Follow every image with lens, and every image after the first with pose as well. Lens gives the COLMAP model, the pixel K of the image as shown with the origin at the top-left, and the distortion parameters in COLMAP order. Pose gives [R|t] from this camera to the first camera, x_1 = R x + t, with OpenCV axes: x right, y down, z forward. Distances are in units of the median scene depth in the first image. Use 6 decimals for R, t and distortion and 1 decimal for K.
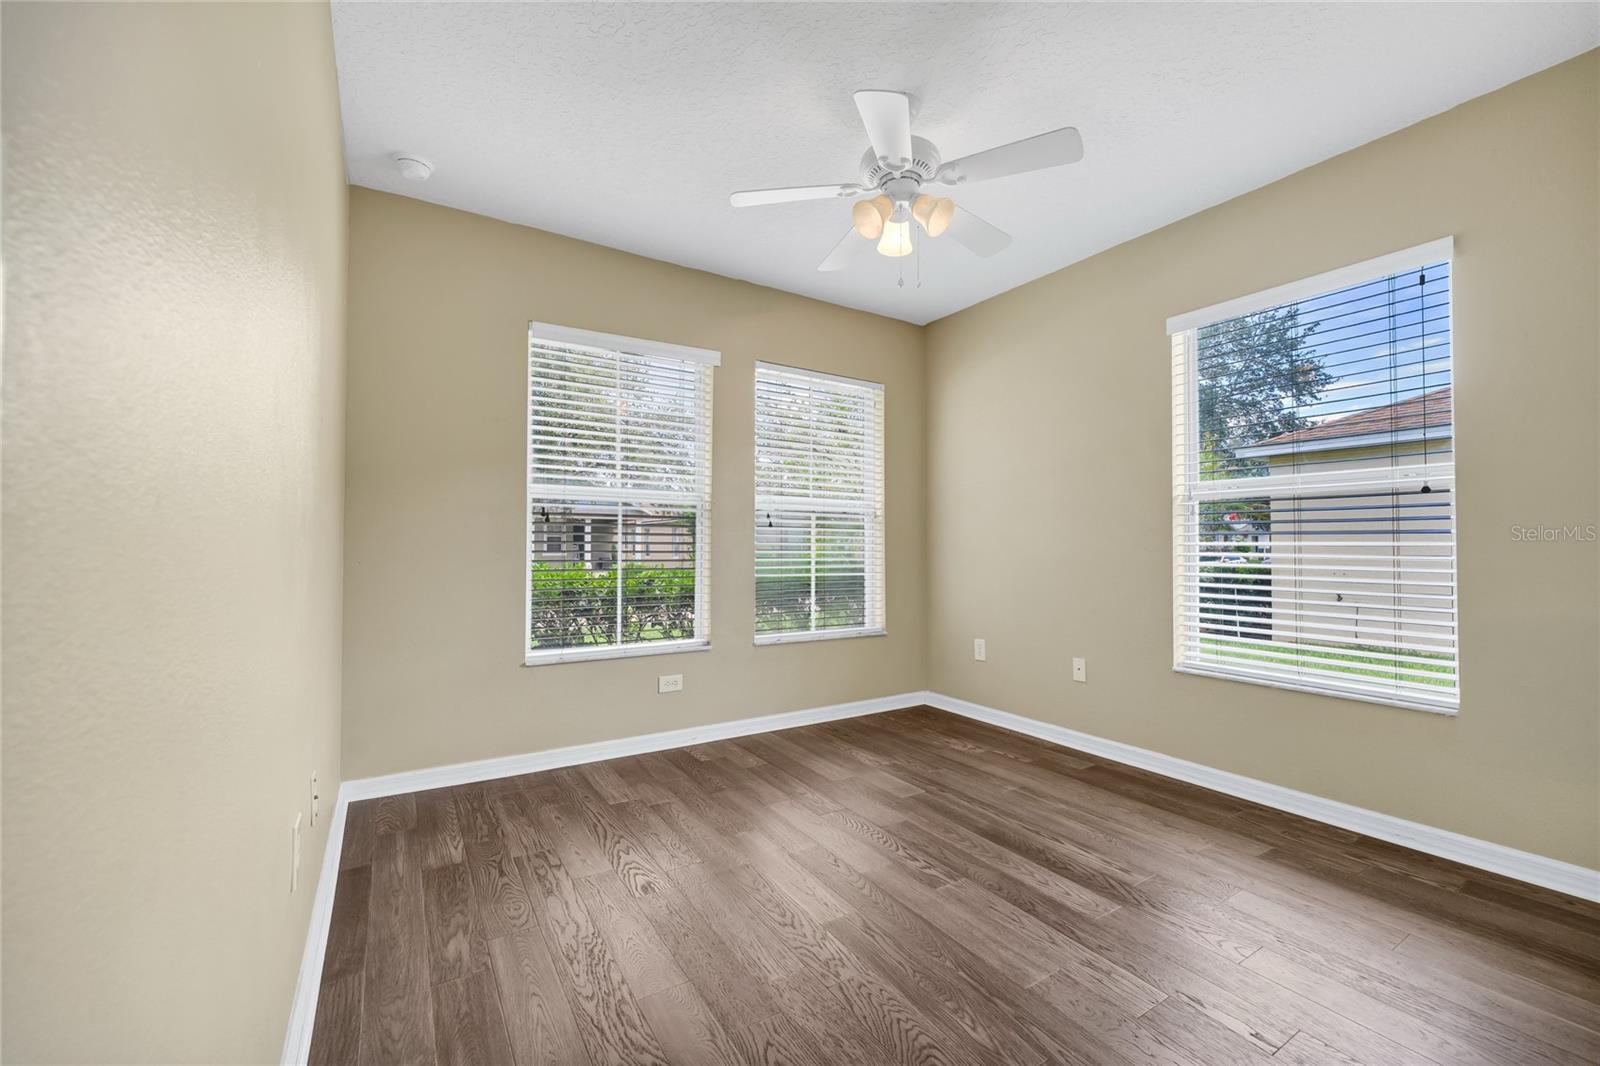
lens RADIAL K [[653.1, 0, 810.1], [0, 653.1, 532.5], [0, 0, 1]] dist [0.000725, 0.000058]
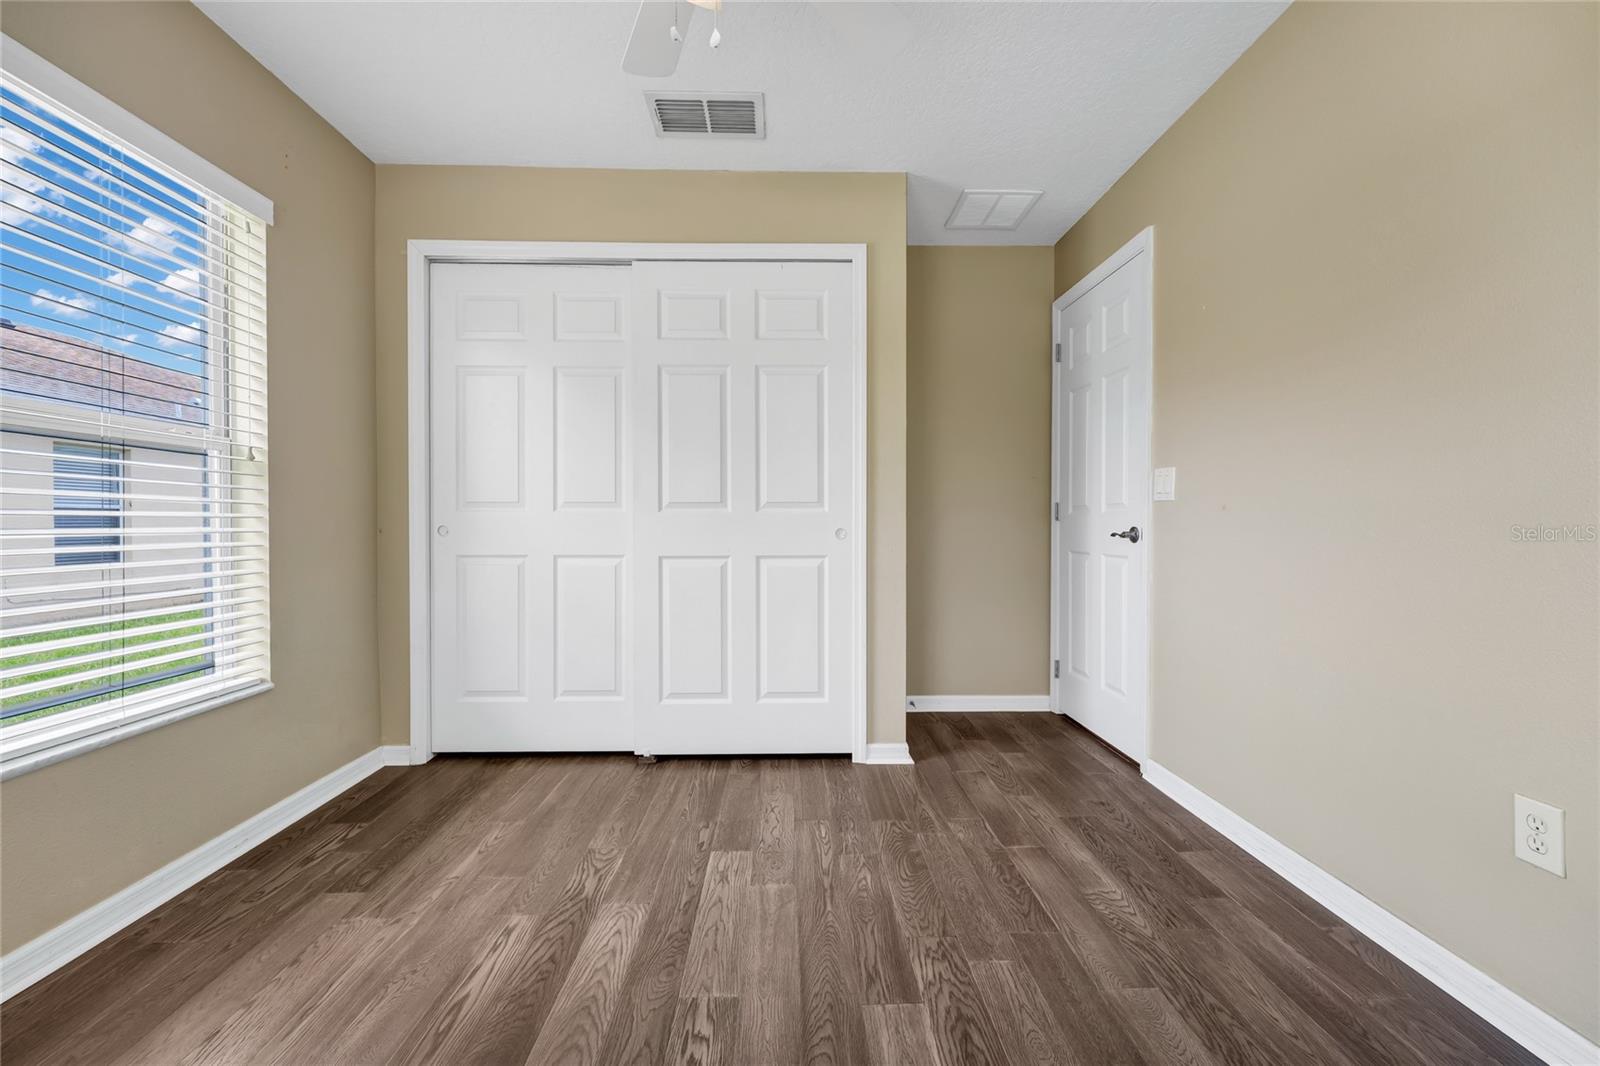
lens RADIAL K [[657.6, 0, 800.0], [0, 657.6, 533.0], [0, 0, 1]] dist [0.000556, -0.000072]
pose [[-0.852321, -0.011036, 0.522902, -0.165408], [-0.011884, 0.999928, 0.001734, 0.025359], [-0.522884, -0.004736, -0.852391, 1.101889]]
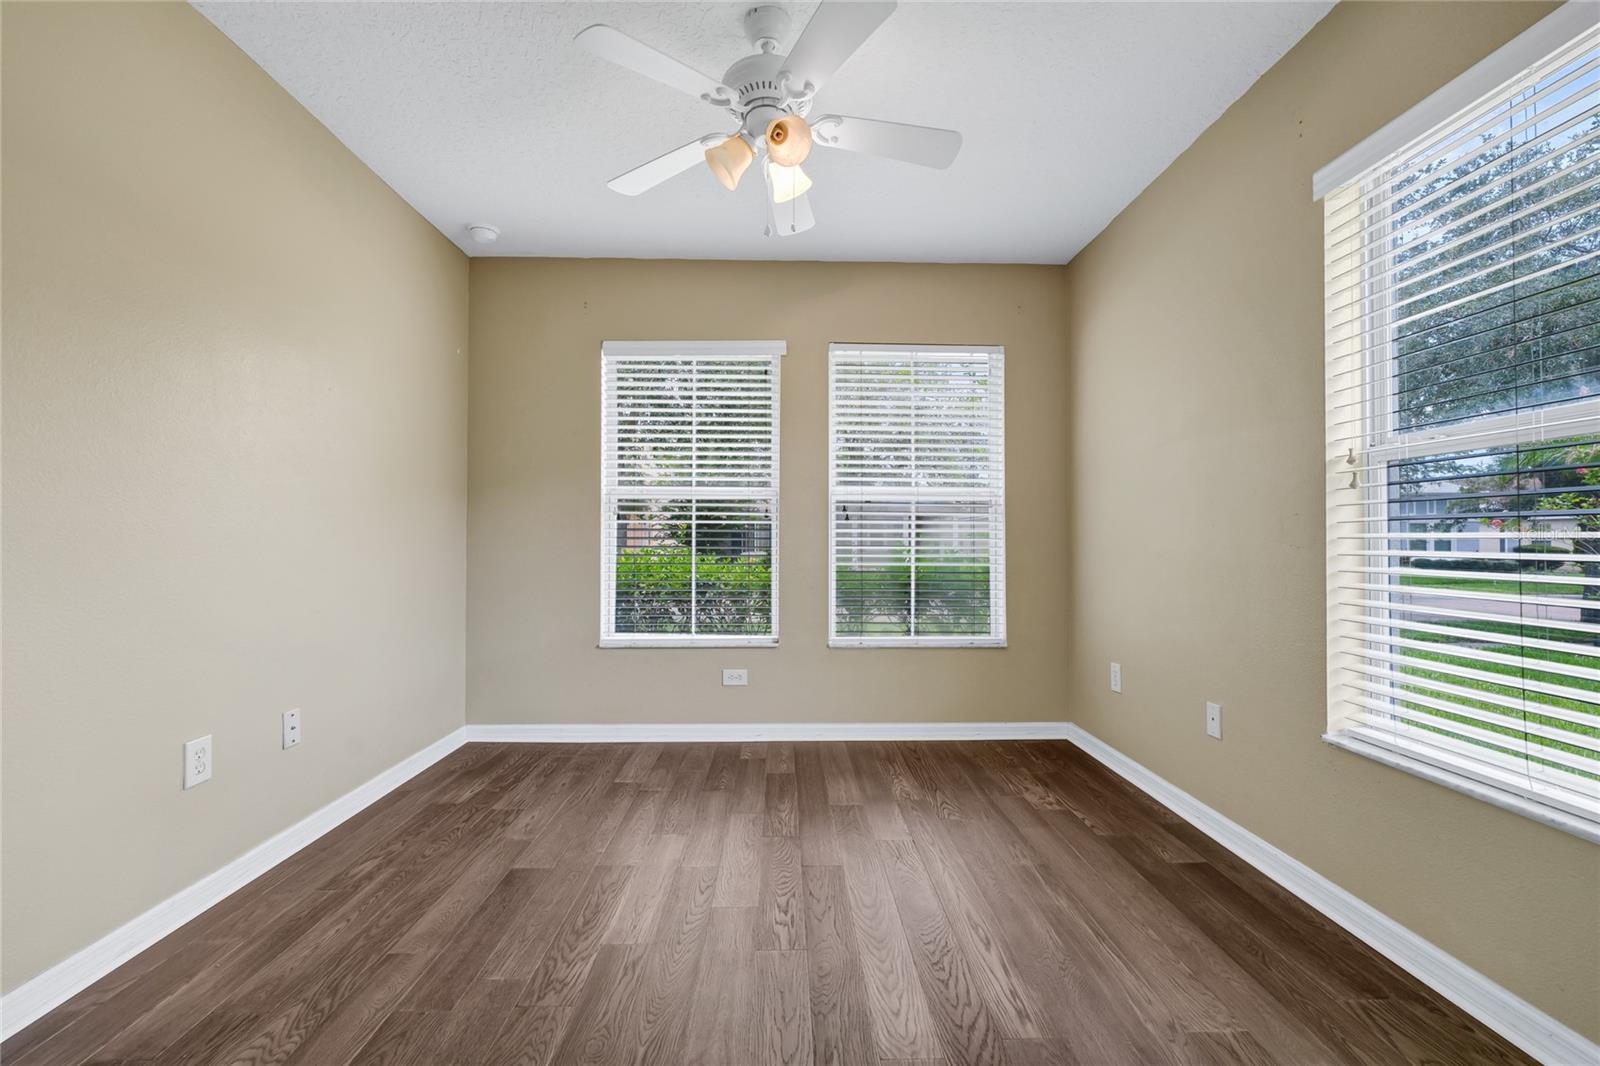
lens RADIAL K [[657.6, 0, 800.0], [0, 657.6, 533.0], [0, 0, 1]] dist [0.000556, -0.000072]
pose [[0.854428, -0.008714, -0.519496, 0.475405], [0.012316, 0.999918, 0.003483, 0.006754], [0.519423, -0.009374, 0.854466, 0.219455]]
